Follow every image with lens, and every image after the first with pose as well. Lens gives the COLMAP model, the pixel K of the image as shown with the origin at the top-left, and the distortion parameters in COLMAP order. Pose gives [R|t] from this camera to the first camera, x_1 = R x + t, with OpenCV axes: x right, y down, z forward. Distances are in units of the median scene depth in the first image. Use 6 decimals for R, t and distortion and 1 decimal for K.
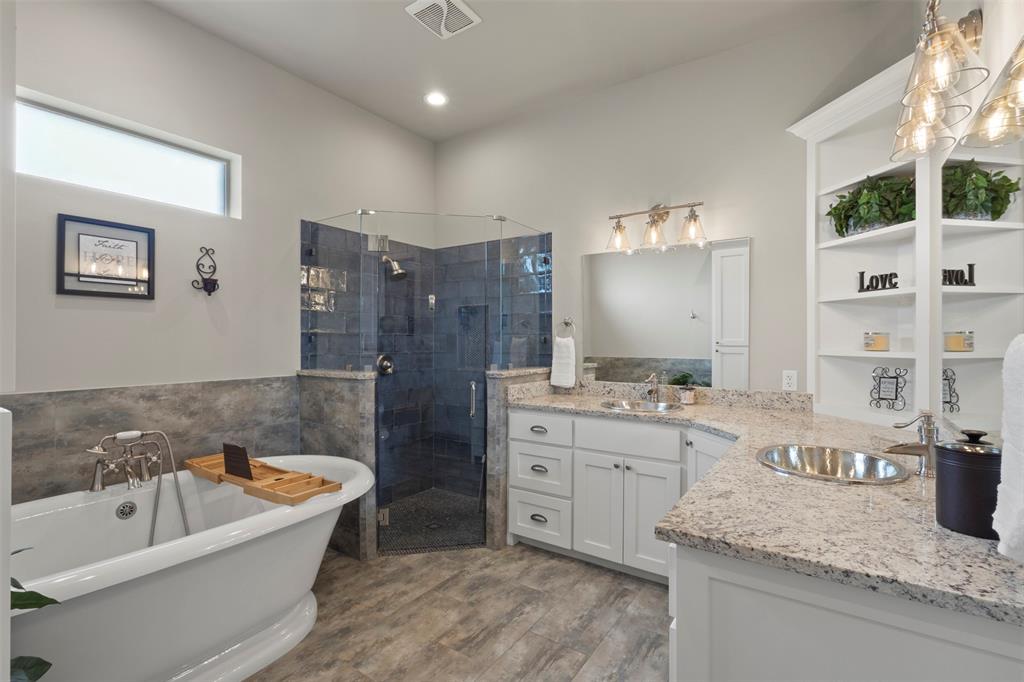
lens RADIAL K [[470.4, 0, 510.7], [0, 470.4, 340.0], [0, 0, 1]] dist [0.008488, 0.002483]
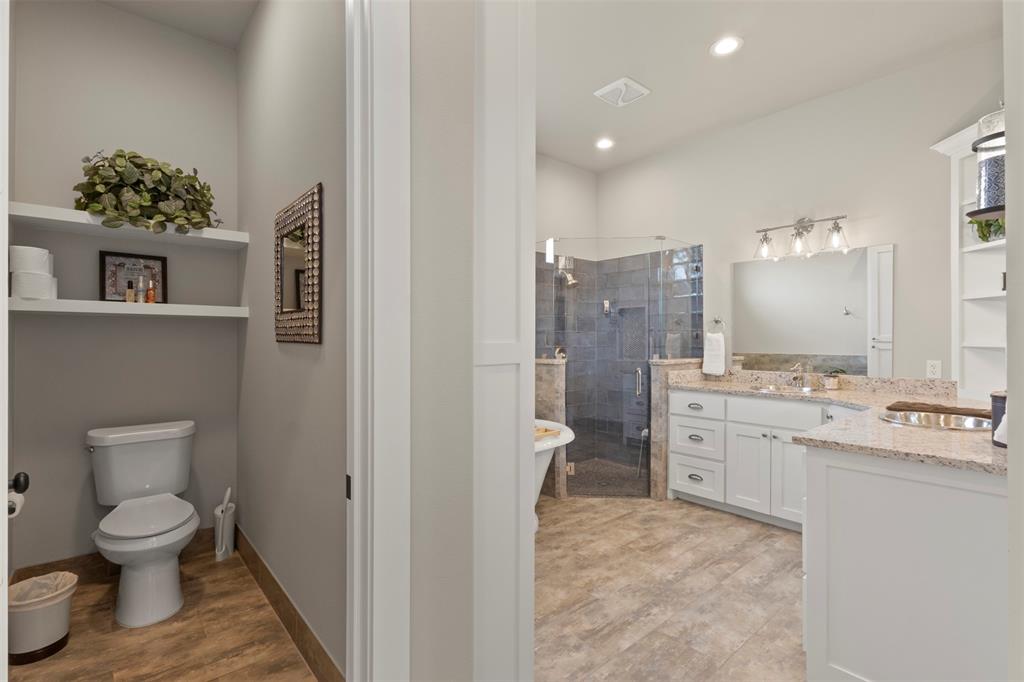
lens RADIAL K [[470.4, 0, 515.9], [0, 470.4, 340.1], [0, 0, 1]] dist [0.008488, 0.002483]
pose [[0.967431, -0.001923, -0.253128, -0.085027], [0.002372, 0.999996, 0.001469, 0.011156], [0.253124, -0.002022, 0.967432, -0.334412]]
